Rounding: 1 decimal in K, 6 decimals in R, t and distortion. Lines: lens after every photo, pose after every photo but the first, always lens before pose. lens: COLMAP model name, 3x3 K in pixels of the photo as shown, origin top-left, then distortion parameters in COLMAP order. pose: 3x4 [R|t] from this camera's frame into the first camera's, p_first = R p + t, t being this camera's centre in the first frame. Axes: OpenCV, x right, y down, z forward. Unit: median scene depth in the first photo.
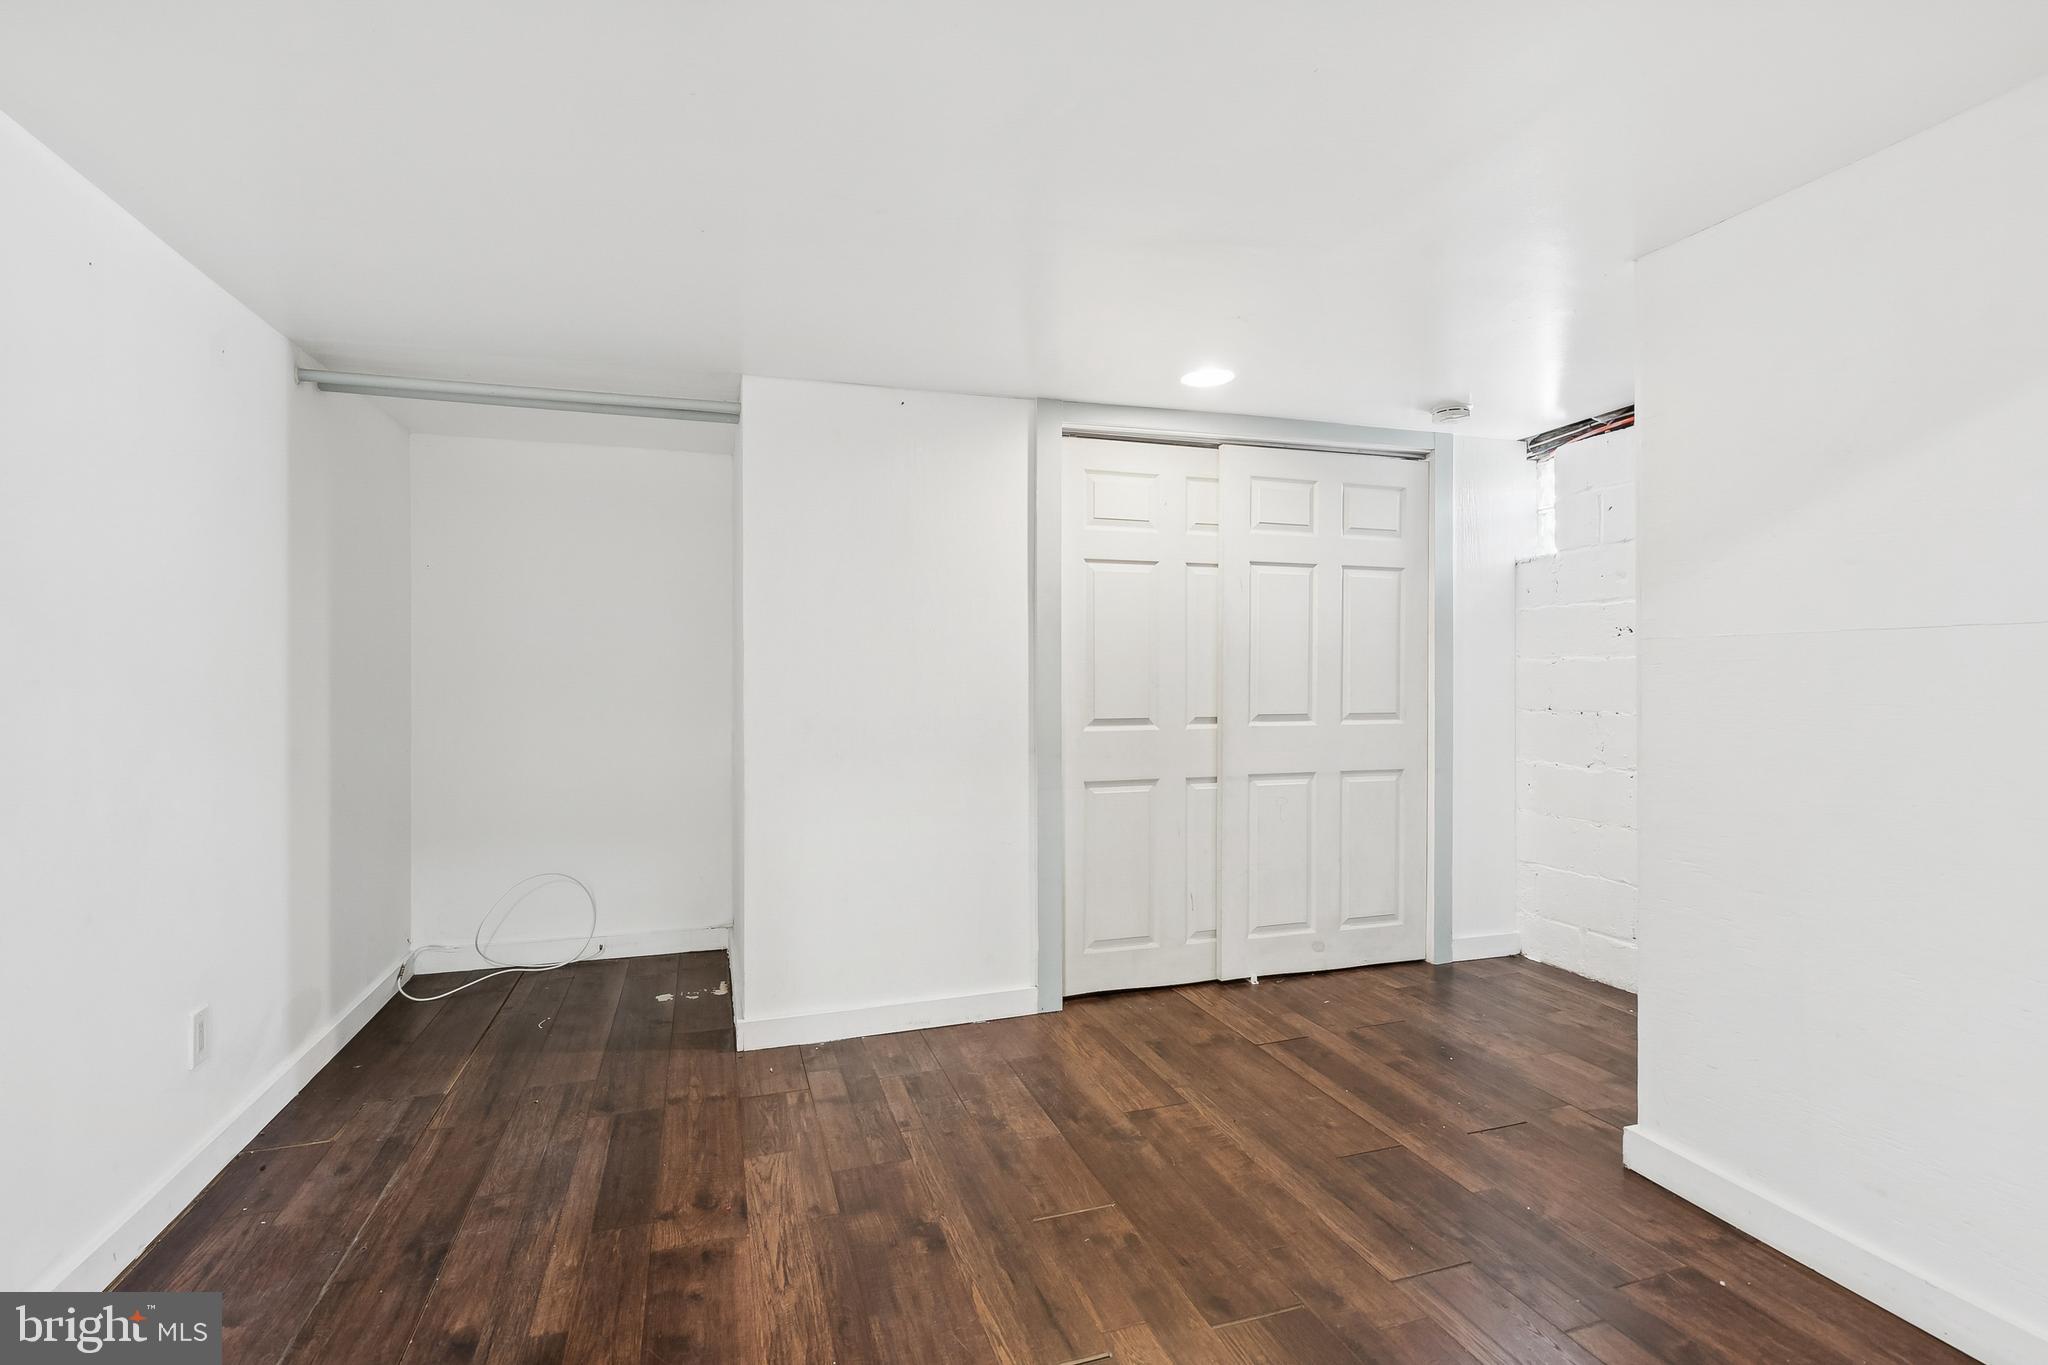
lens RADIAL K [[944.9, 0, 1022.7], [0, 944.9, 681.1], [0, 0, 1]] dist [0.001016, 0.000249]
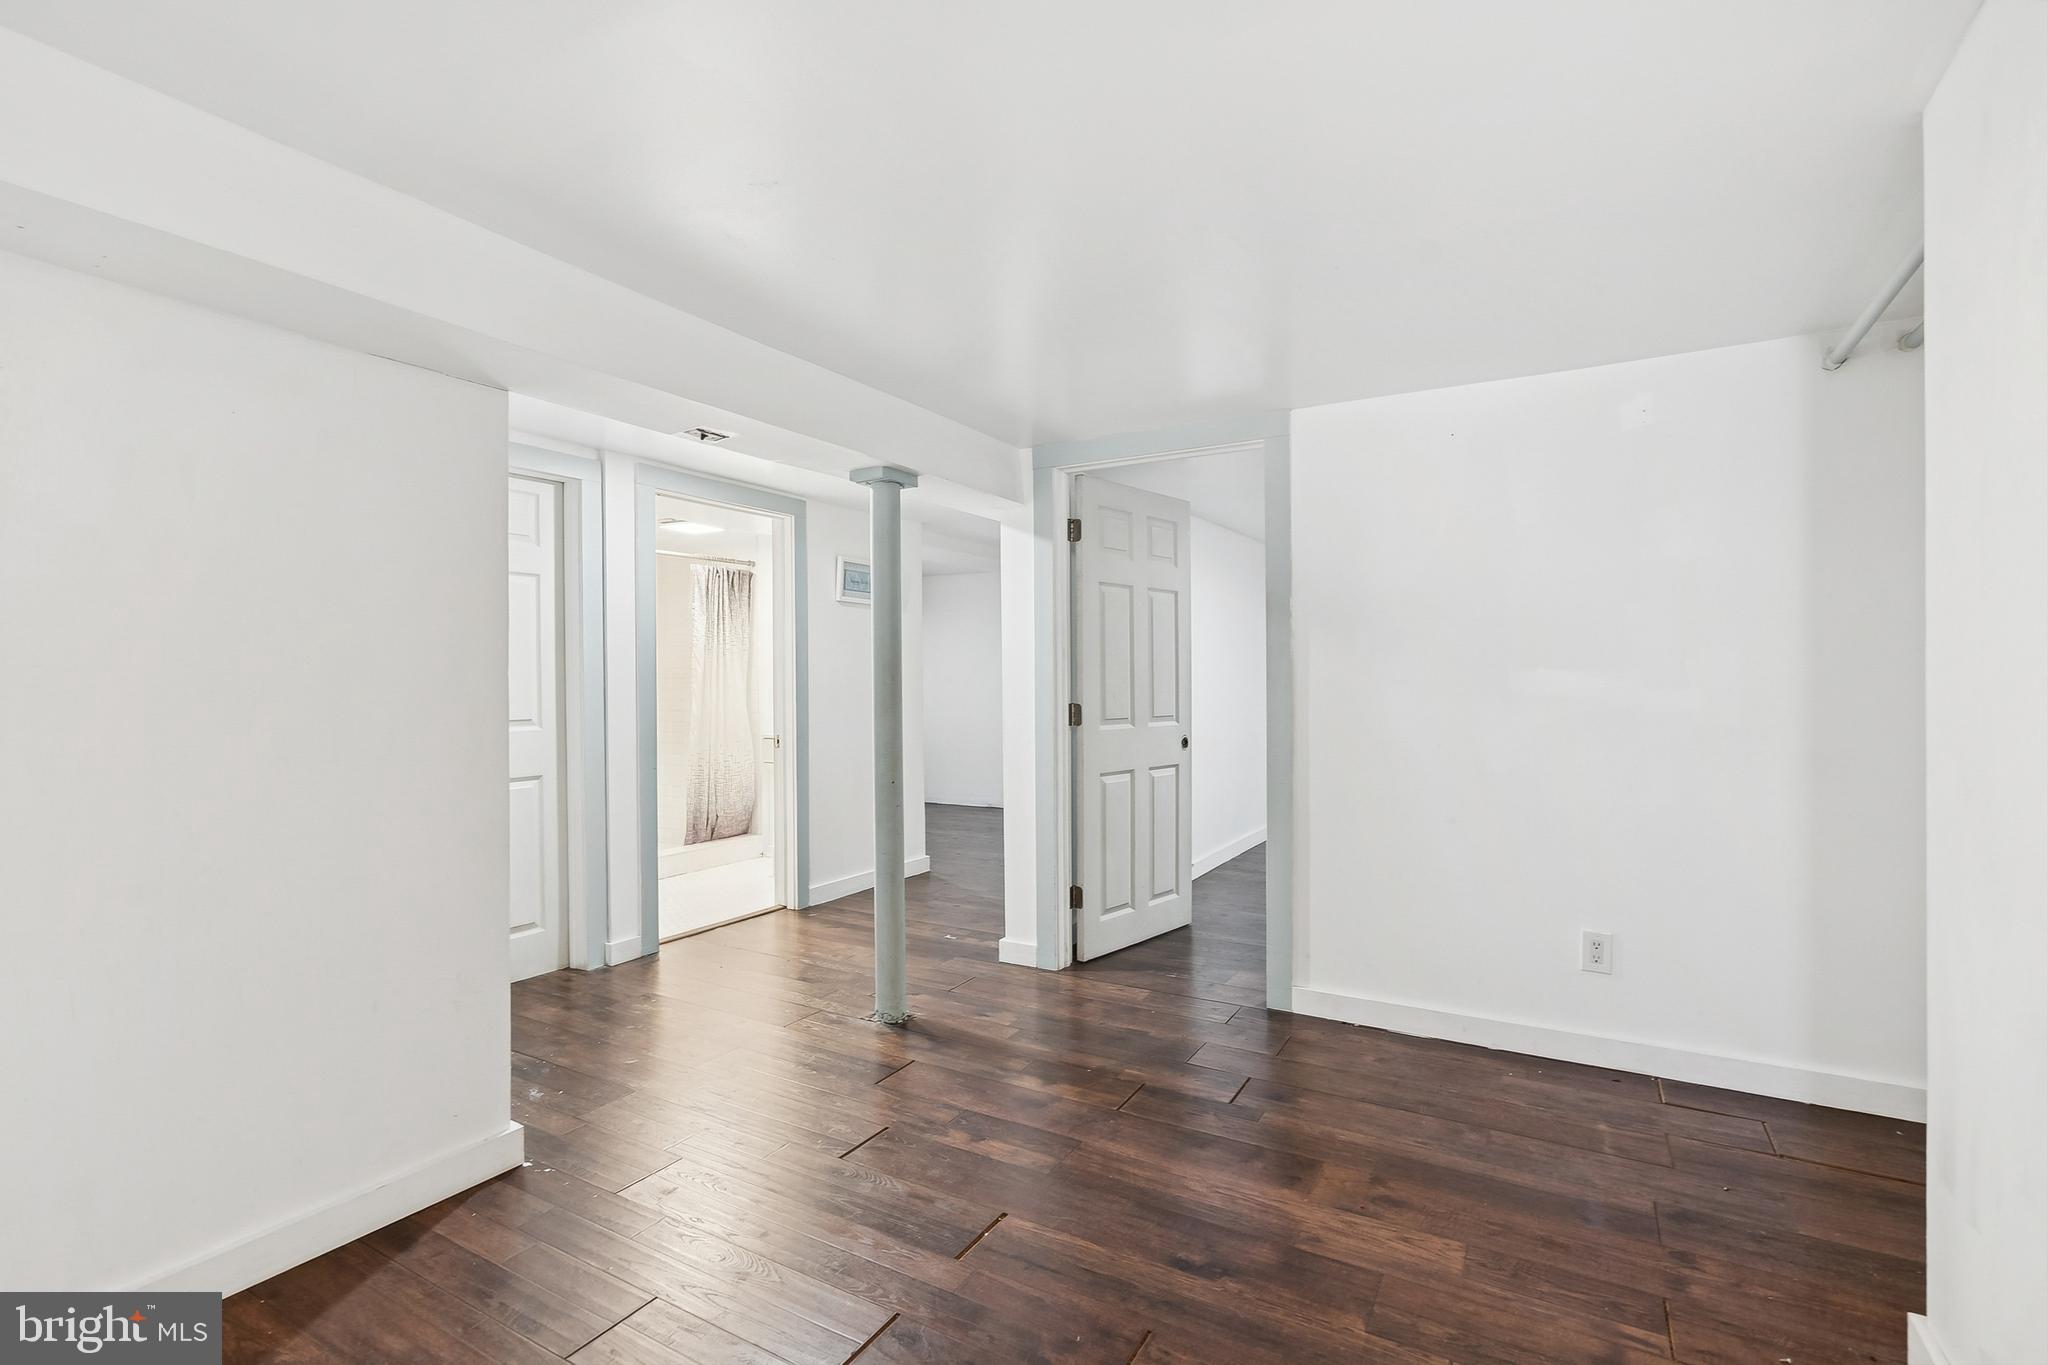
lens RADIAL K [[944.9, 0, 1029.8], [0, 944.9, 679.8], [0, 0, 1]] dist [0.001016, 0.000249]
pose [[-0.737912, 0.006582, -0.674865, 0.632989], [0.000361, 0.999956, 0.009358, -0.021758], [0.674897, 0.006661, -0.737882, 1.486282]]
